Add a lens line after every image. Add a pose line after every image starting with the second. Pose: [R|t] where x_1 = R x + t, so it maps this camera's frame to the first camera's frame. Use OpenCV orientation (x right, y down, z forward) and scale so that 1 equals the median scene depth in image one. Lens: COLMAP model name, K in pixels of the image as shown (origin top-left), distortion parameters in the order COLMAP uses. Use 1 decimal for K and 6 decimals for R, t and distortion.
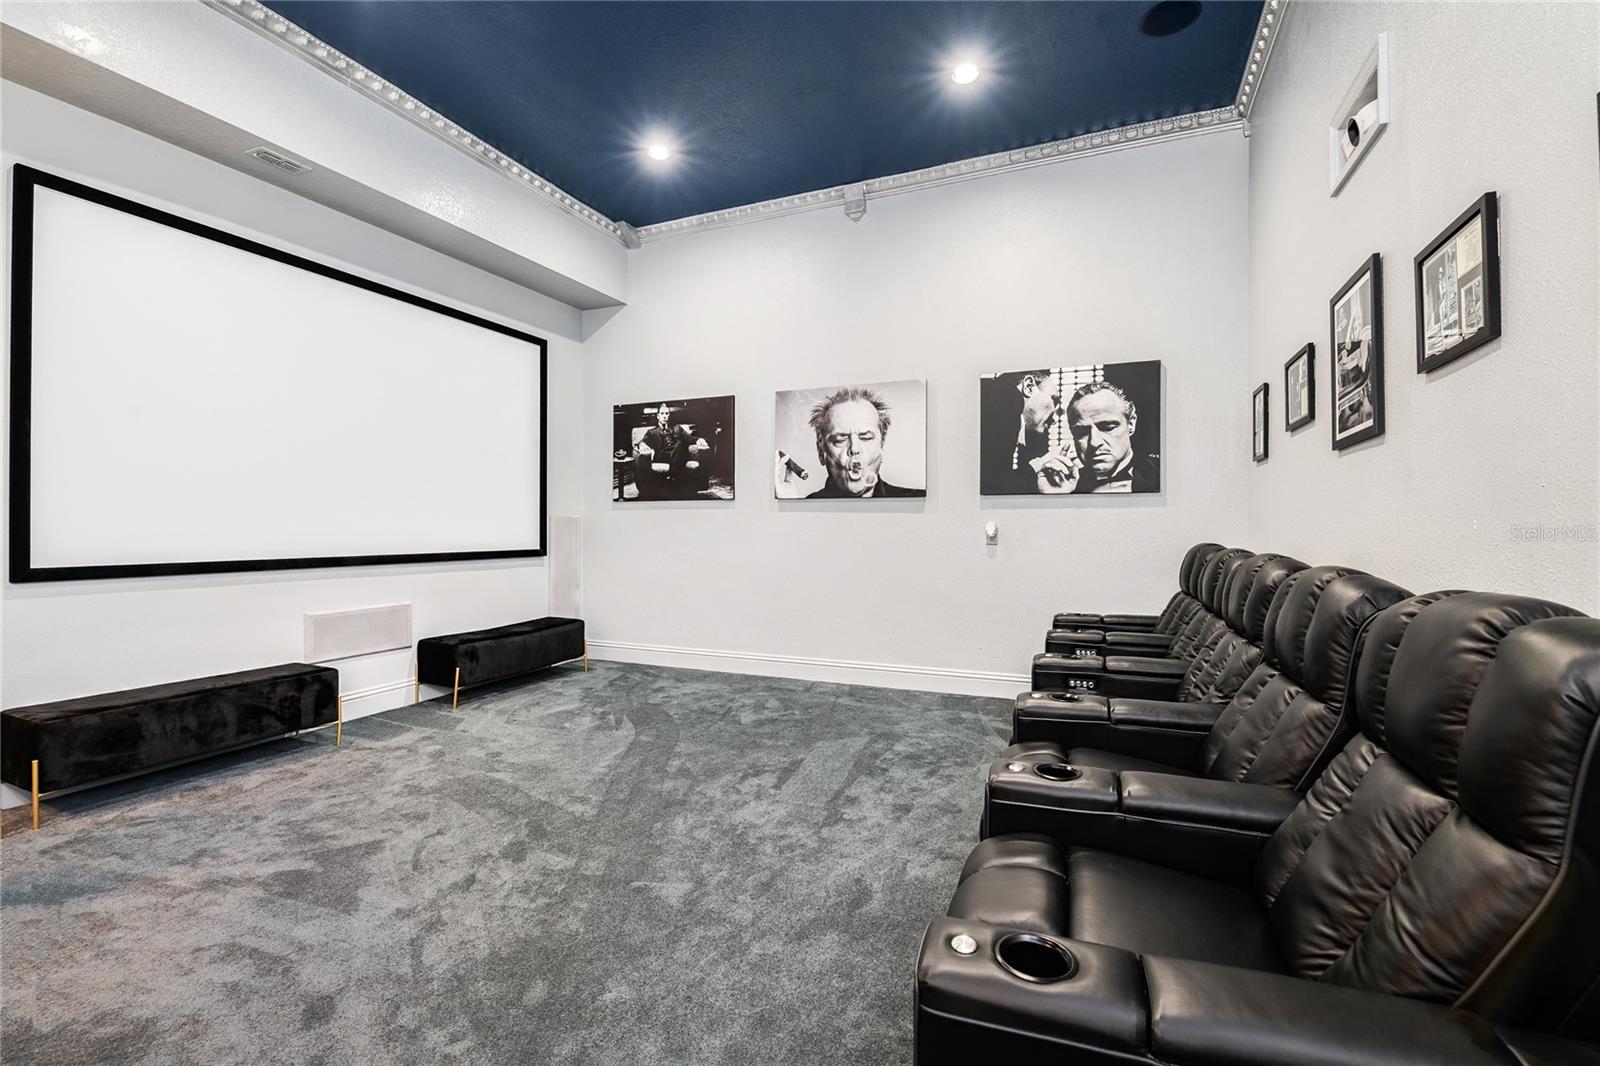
lens RADIAL K [[702.4, 0, 802.2], [0, 702.4, 529.3], [0, 0, 1]] dist [-0.005583, -0.002388]
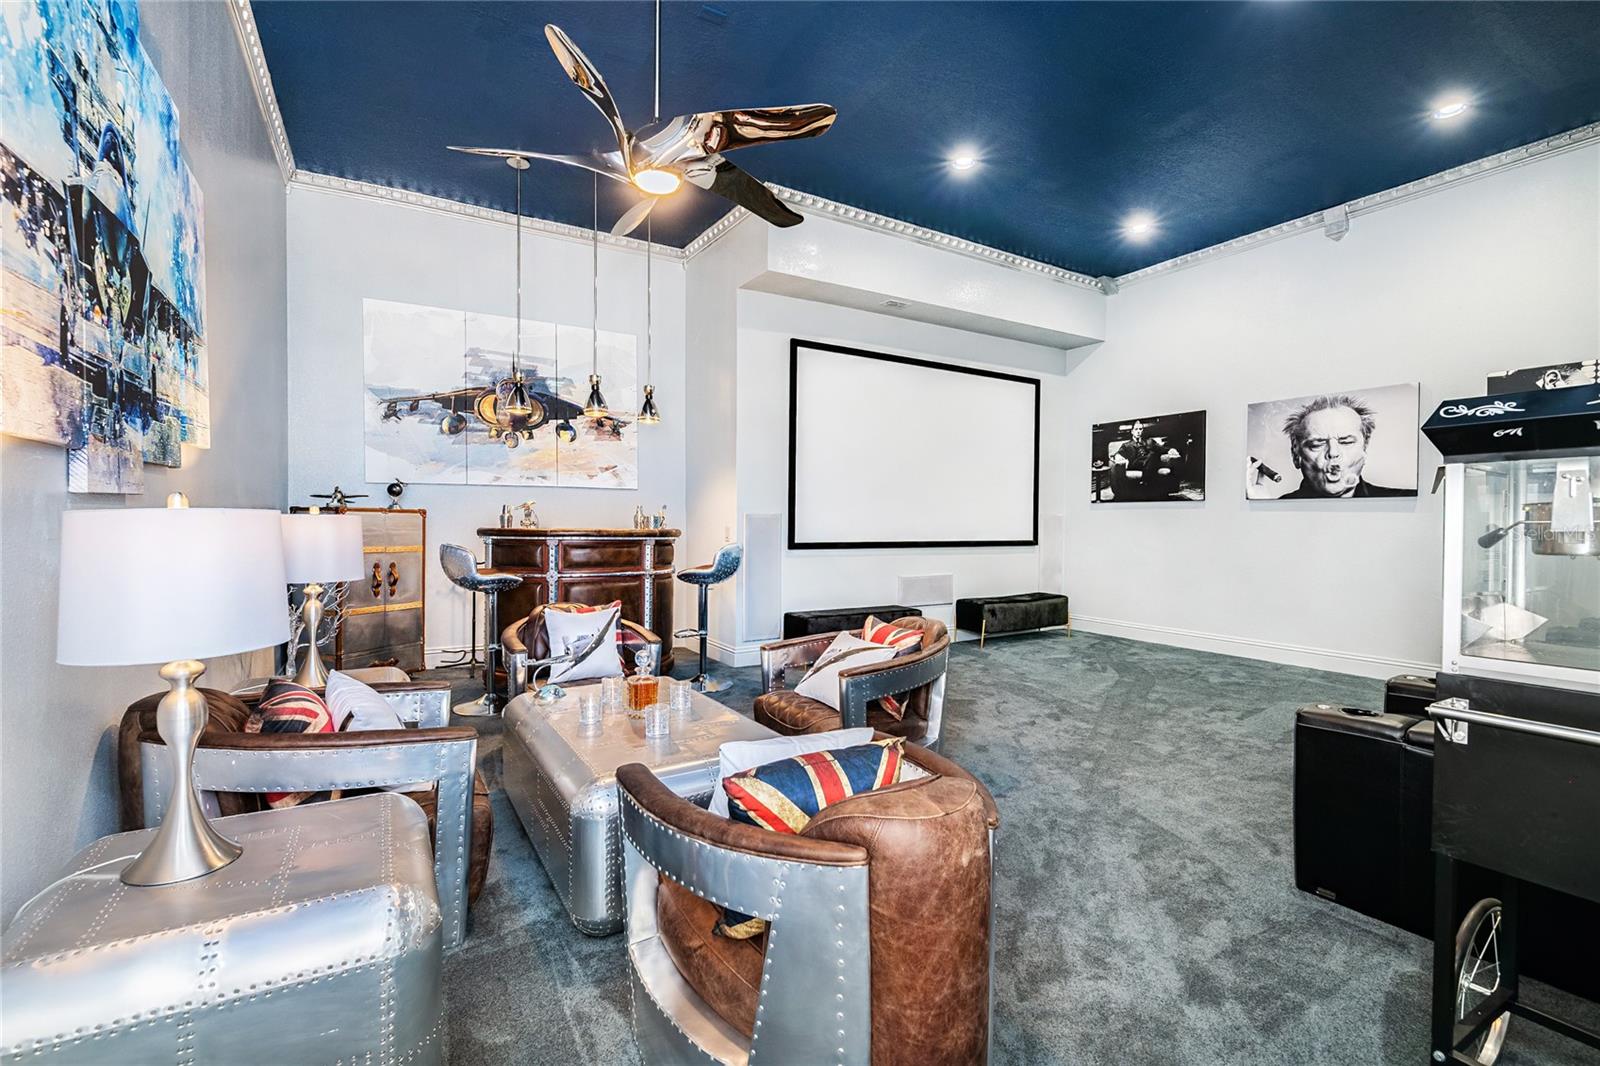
lens RADIAL K [[702.4, 0, 796.1], [0, 702.4, 531.9], [0, 0, 1]] dist [-0.005583, -0.002388]
pose [[0.814779, 0.012681, -0.579633, 0.027123], [-0.008149, 0.999912, 0.010422, 0.002887], [0.579715, -0.003768, 0.814811, -0.358830]]
